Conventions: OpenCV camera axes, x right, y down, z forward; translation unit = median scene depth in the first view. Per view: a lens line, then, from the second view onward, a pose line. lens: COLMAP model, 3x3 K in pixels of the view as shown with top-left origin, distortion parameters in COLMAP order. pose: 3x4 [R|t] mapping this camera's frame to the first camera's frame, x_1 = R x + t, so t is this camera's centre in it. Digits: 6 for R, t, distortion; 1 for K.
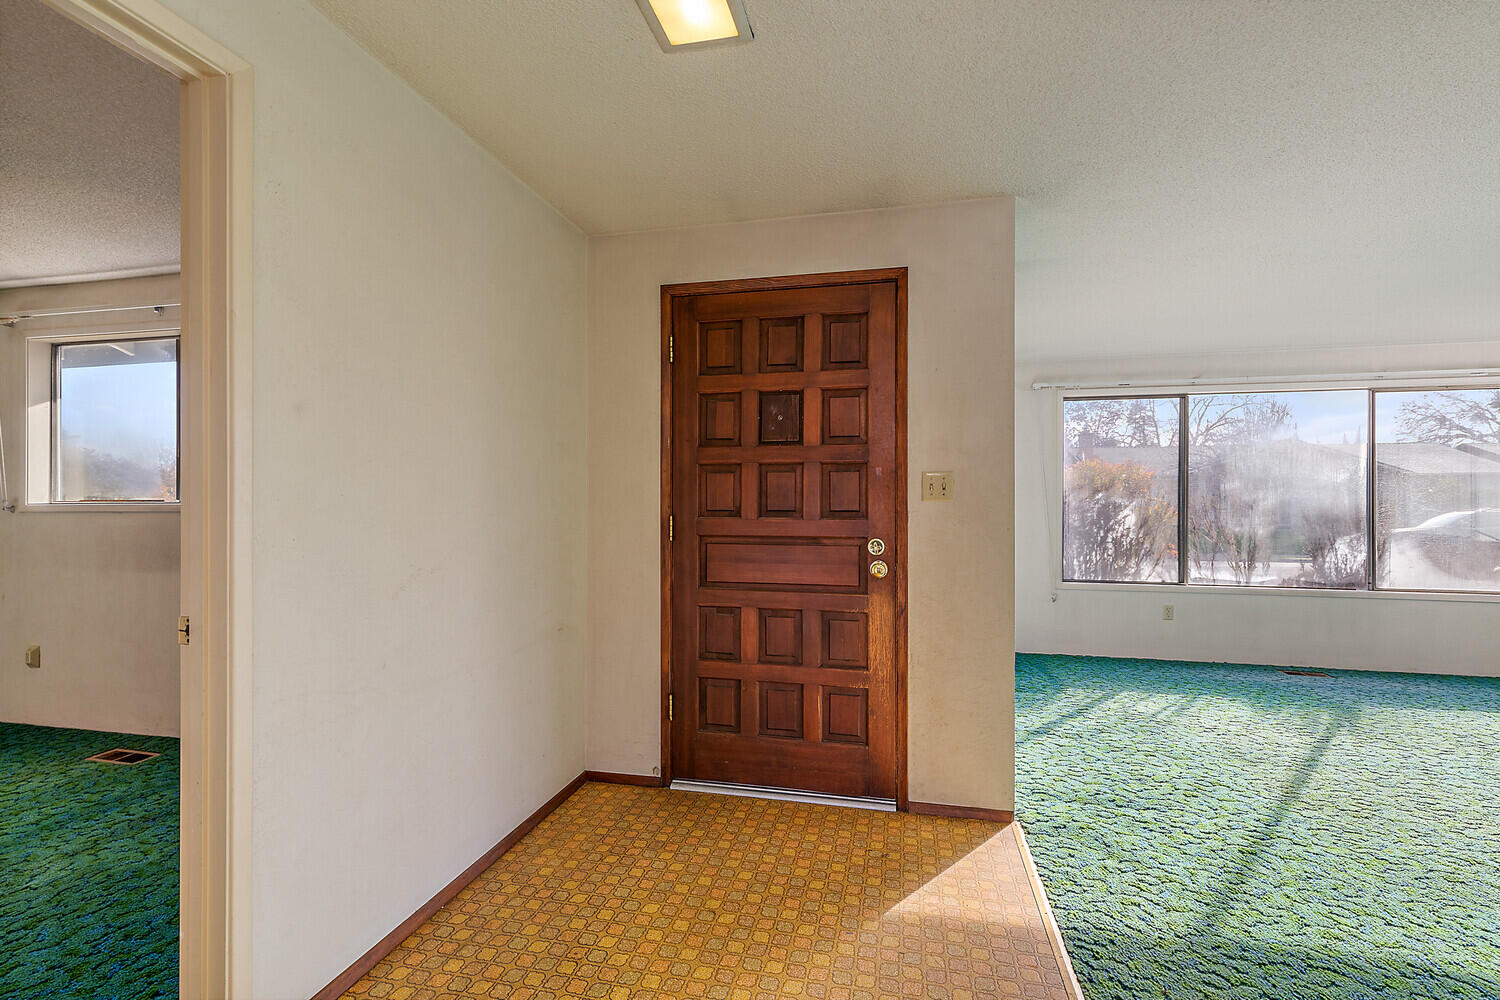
lens RADIAL K [[682.5, 0, 760.3], [0, 682.5, 497.3], [0, 0, 1]] dist [0.008035, -0.001860]
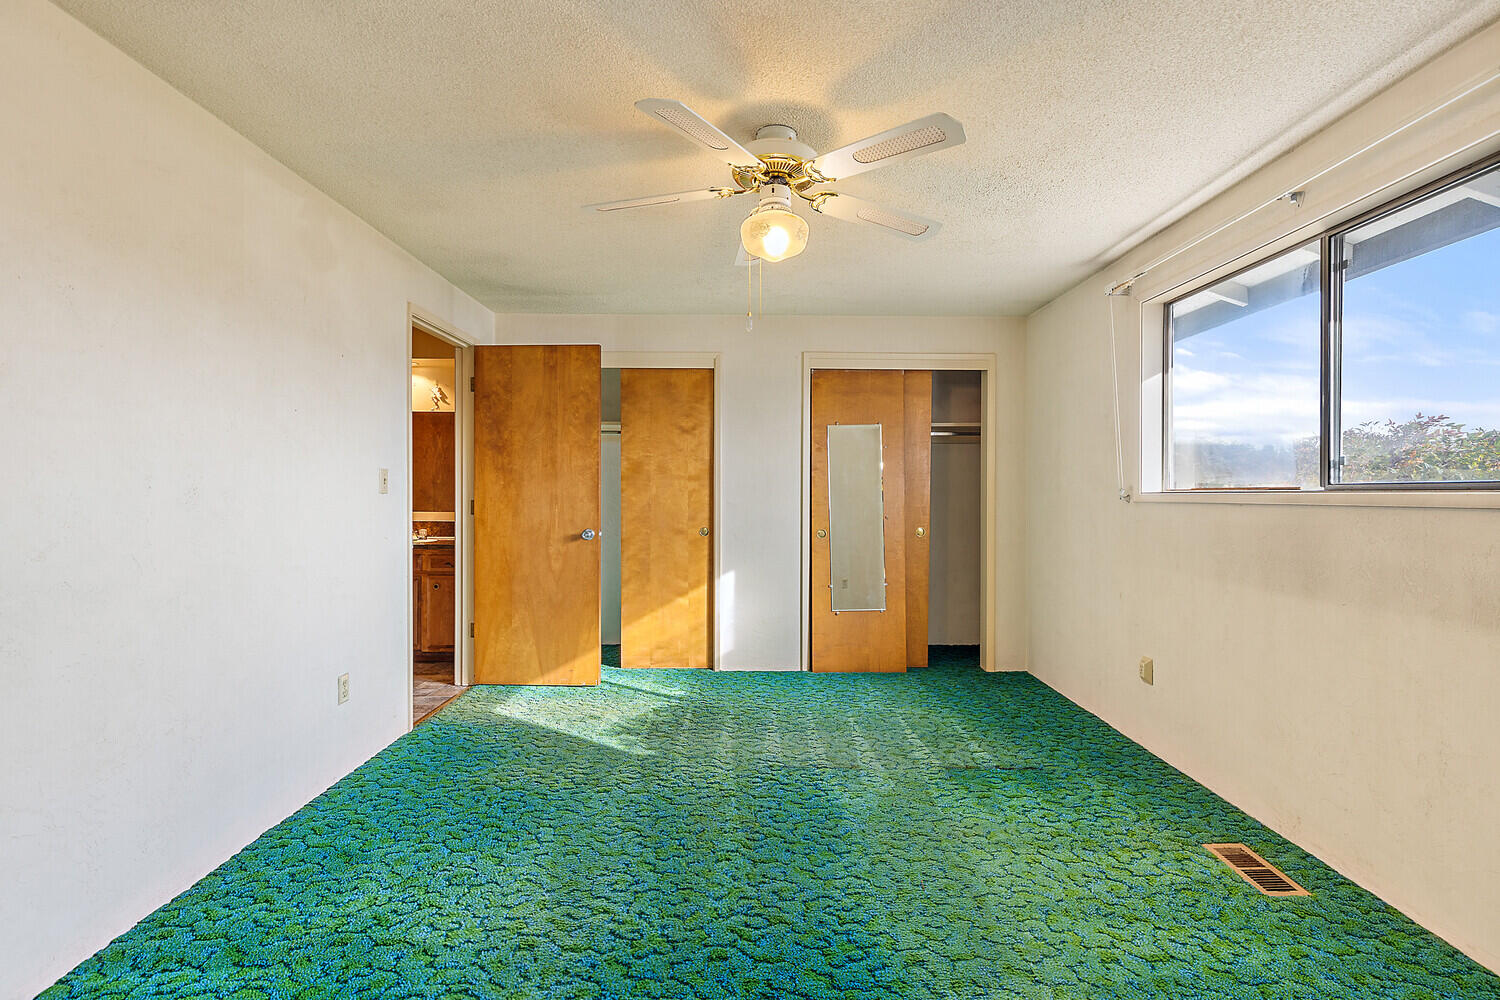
lens RADIAL K [[682.5, 0, 759.6], [0, 682.5, 492.1], [0, 0, 1]] dist [0.008035, -0.001860]
pose [[0.239017, 0.001482, -0.971014, -0.353483], [0.000374, 0.999999, 0.001618, 0.007705], [0.971015, -0.000749, 0.239017, 0.335012]]
